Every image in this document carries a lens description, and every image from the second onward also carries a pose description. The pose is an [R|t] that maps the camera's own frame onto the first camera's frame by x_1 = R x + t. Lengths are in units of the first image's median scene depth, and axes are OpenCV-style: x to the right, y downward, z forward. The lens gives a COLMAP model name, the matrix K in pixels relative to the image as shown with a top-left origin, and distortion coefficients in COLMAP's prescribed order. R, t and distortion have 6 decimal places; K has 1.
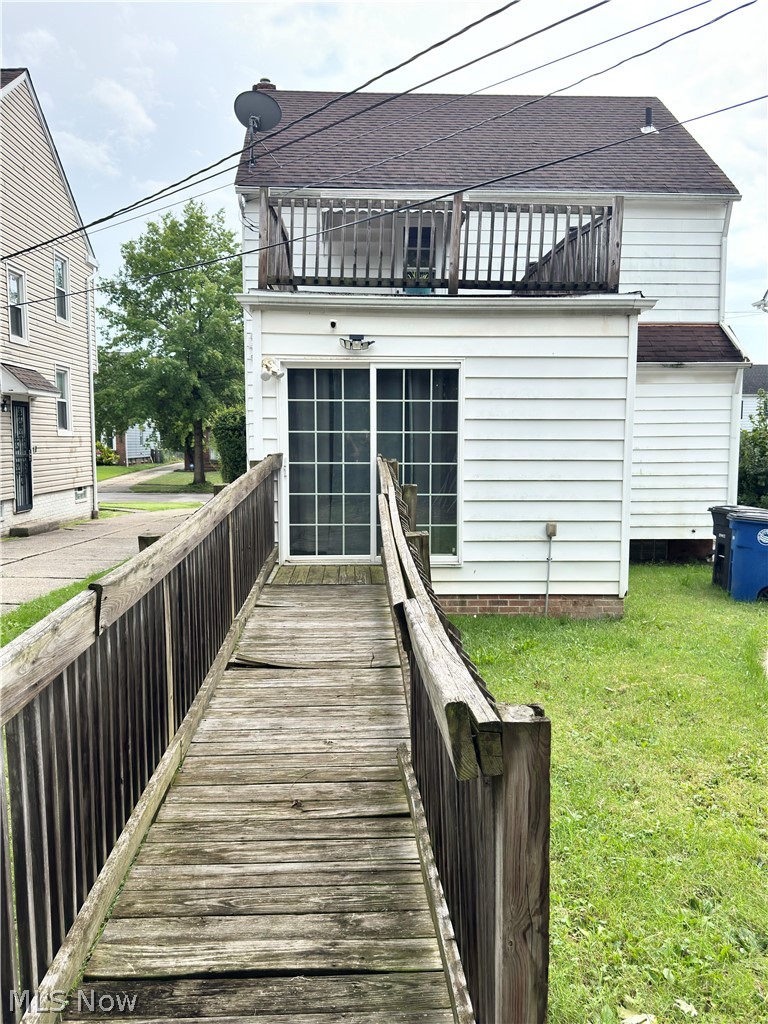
lens RADIAL K [[855.3, 0, 385.8], [0, 855.3, 515.1], [0, 0, 1]] dist [0.002868, 0.000251]
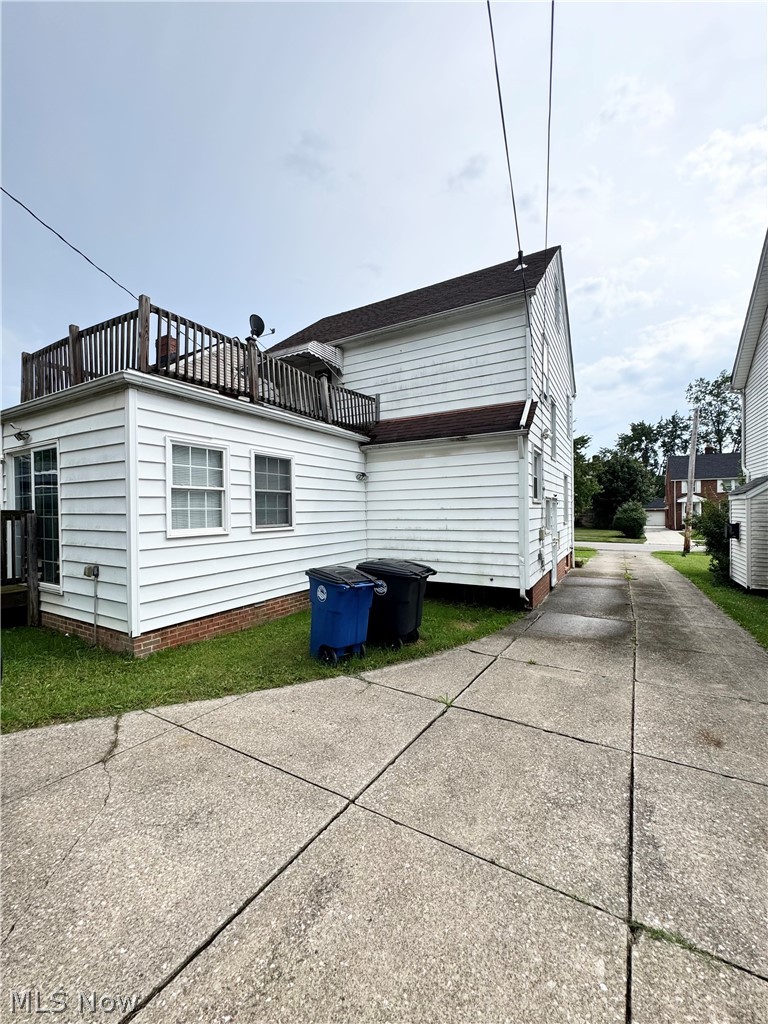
lens RADIAL K [[408.1, 0, 385.0], [0, 408.1, 512.2], [0, 0, 1]] dist [-0.001593, -0.000135]
pose [[0.846926, -0.017913, -0.531409, 0.588196], [-0.033406, 0.995665, -0.086801, -0.020996], [0.530660, 0.091266, 0.842657, 0.503866]]
